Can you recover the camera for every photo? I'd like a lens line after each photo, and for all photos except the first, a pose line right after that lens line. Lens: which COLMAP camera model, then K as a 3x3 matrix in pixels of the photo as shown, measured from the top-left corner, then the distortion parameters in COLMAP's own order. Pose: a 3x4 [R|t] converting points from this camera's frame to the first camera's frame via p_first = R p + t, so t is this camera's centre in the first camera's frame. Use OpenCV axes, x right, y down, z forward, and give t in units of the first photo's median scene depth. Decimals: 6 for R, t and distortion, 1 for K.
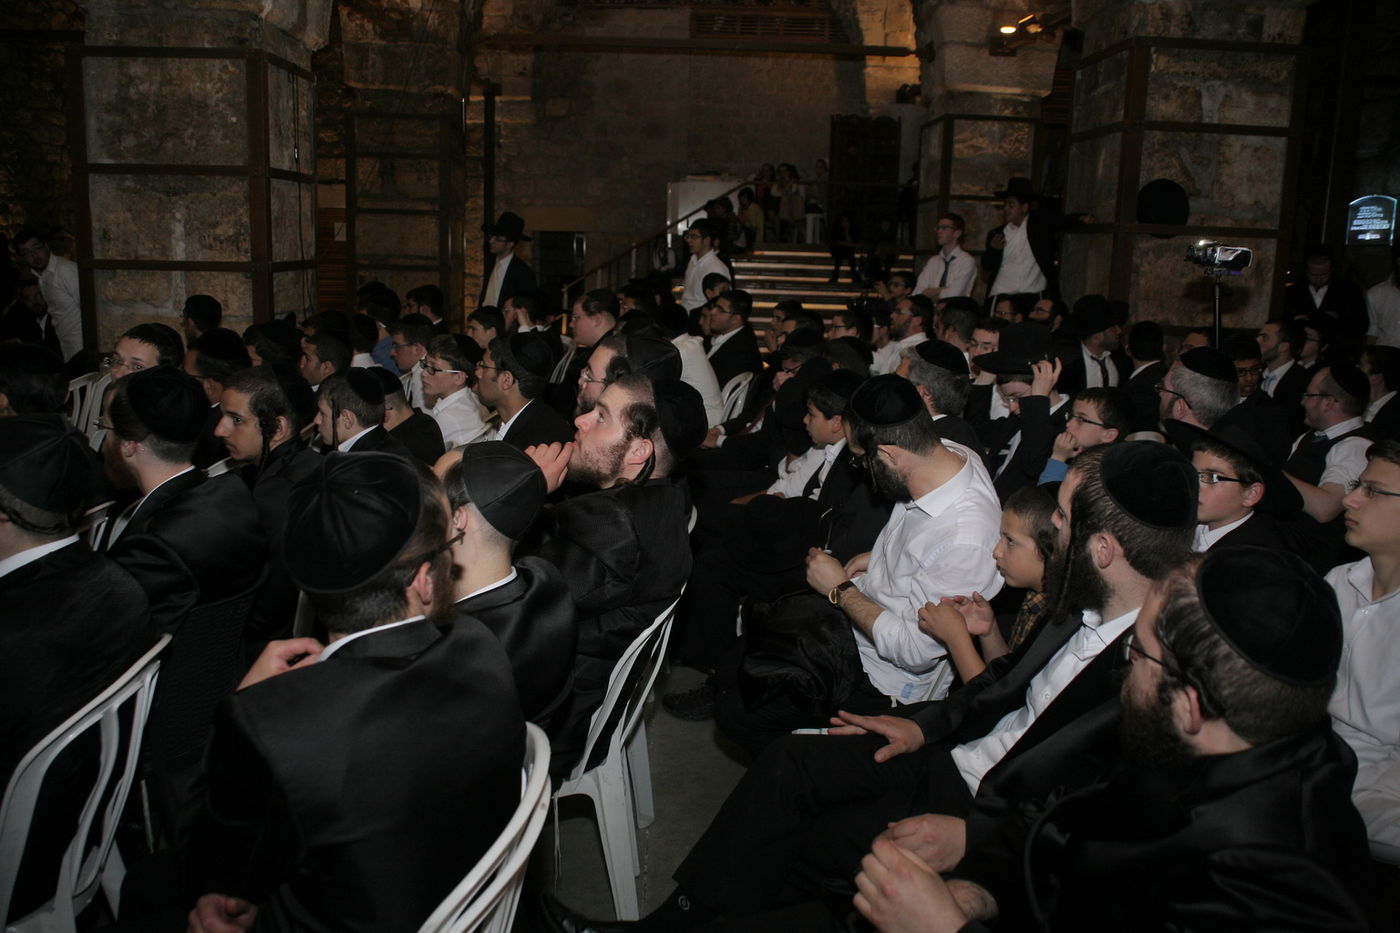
lens RADIAL K [[1112.5, 0, 703.5], [0, 1112.5, 468.9], [0, 0, 1]] dist [-0.118944, 0.075395]
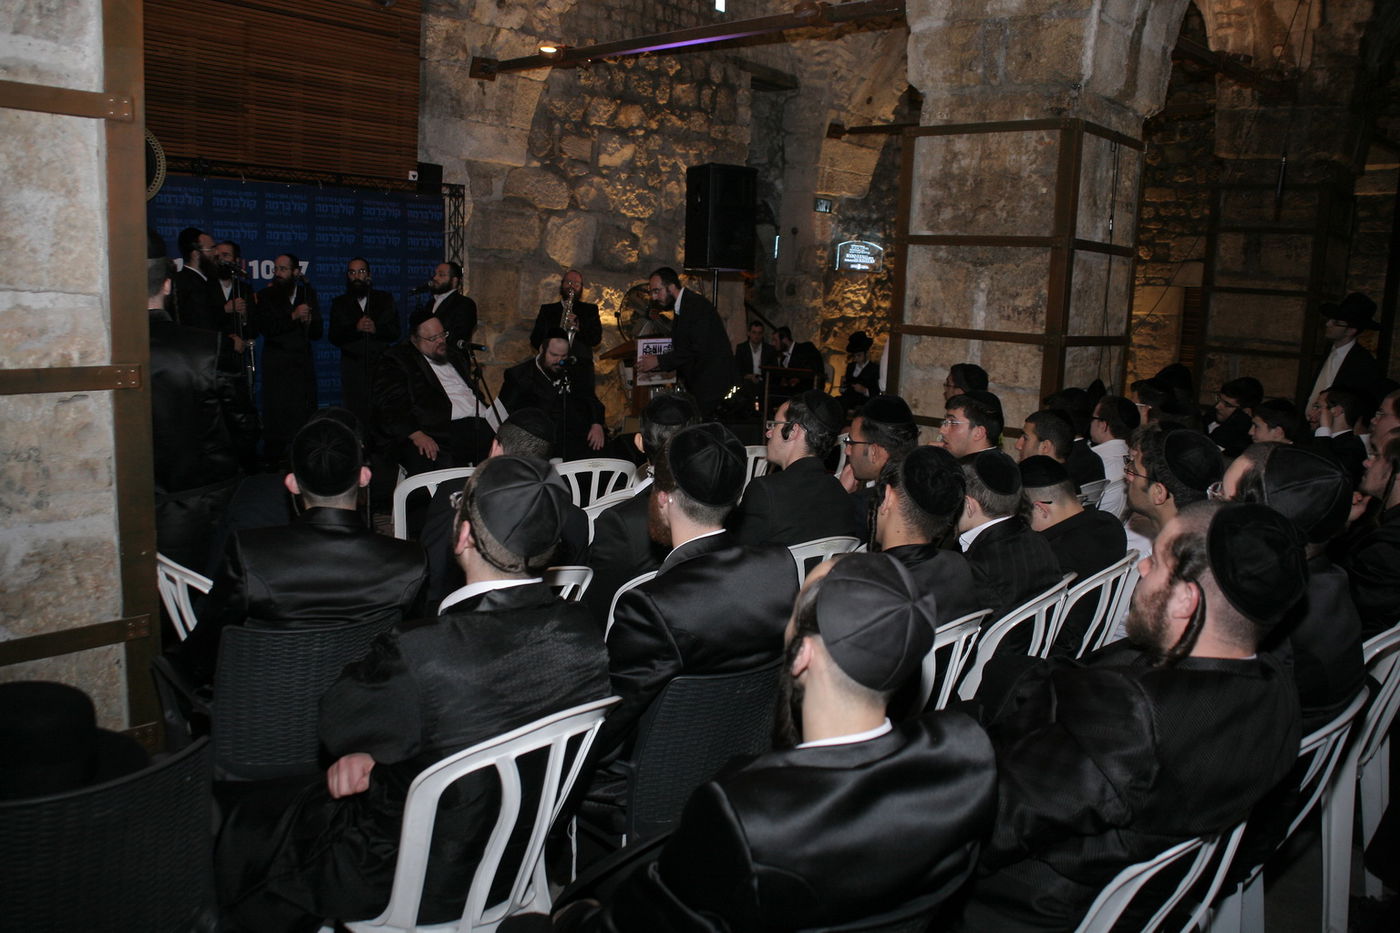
lens RADIAL K [[1112.5, 0, 707.1], [0, 1112.5, 467.9], [0, 0, 1]] dist [-0.118944, 0.075395]
pose [[0.707788, 0.113245, -0.697289, 0.068142], [-0.163432, 0.986538, -0.005672, -0.017209], [0.687260, 0.117974, 0.716768, 0.099804]]
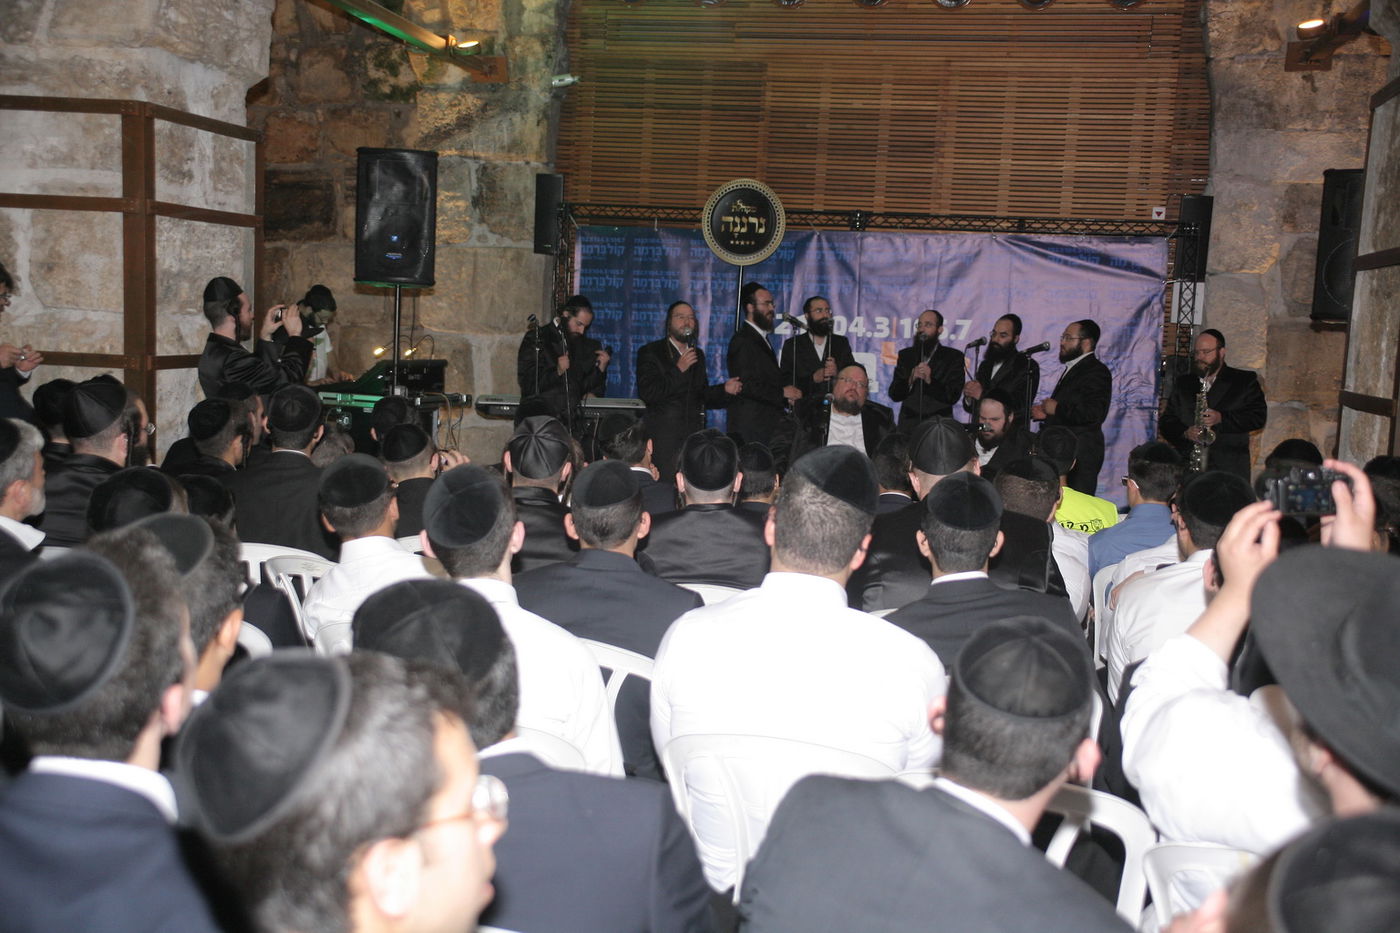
lens RADIAL K [[1714.6, 0, 722.6], [0, 1714.6, 493.0], [0, 0, 1]] dist [0.136854, 0.000000]
pose [[-0.250391, 0.058591, -0.966370, 0.208119], [-0.246588, 0.961388, 0.122181, -0.055785], [0.936215, 0.268888, -0.226275, 0.297396]]
